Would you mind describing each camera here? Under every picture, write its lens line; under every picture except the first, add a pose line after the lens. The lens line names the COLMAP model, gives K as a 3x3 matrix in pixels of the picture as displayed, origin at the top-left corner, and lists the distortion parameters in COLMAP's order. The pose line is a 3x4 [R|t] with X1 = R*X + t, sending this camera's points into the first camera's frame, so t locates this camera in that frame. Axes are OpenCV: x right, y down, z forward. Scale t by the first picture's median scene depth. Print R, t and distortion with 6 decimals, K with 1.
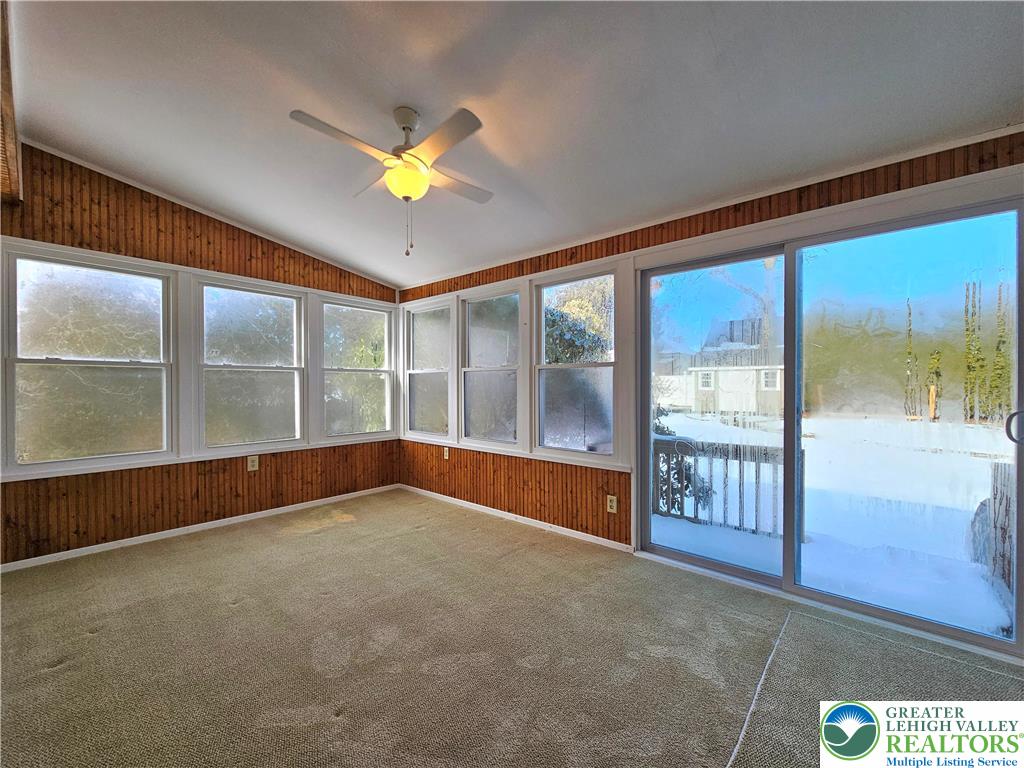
lens RADIAL K [[415.0, 0, 515.4], [0, 415.0, 388.5], [0, 0, 1]] dist [0.001784, 0.000251]
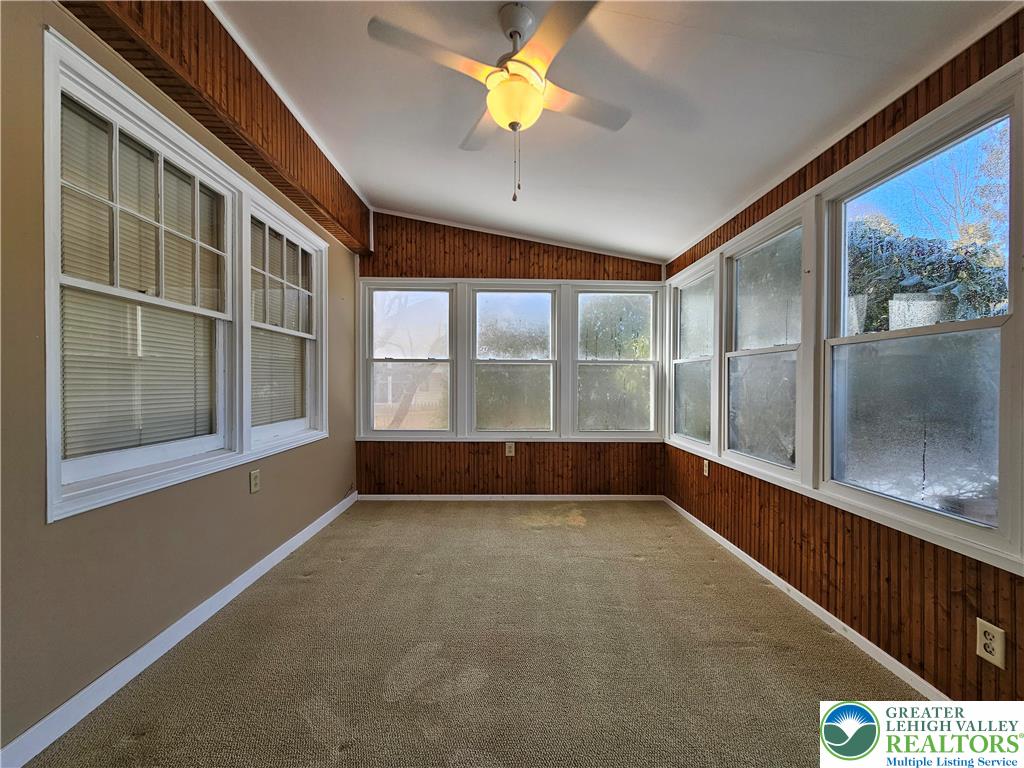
lens RADIAL K [[415.0, 0, 515.4], [0, 415.0, 388.5], [0, 0, 1]] dist [0.001784, 0.000251]
pose [[0.672873, 0.013568, -0.739634, 0.178514], [-0.011159, 0.999904, 0.008190, 0.011908], [0.739674, 0.002742, 0.672960, 0.277651]]
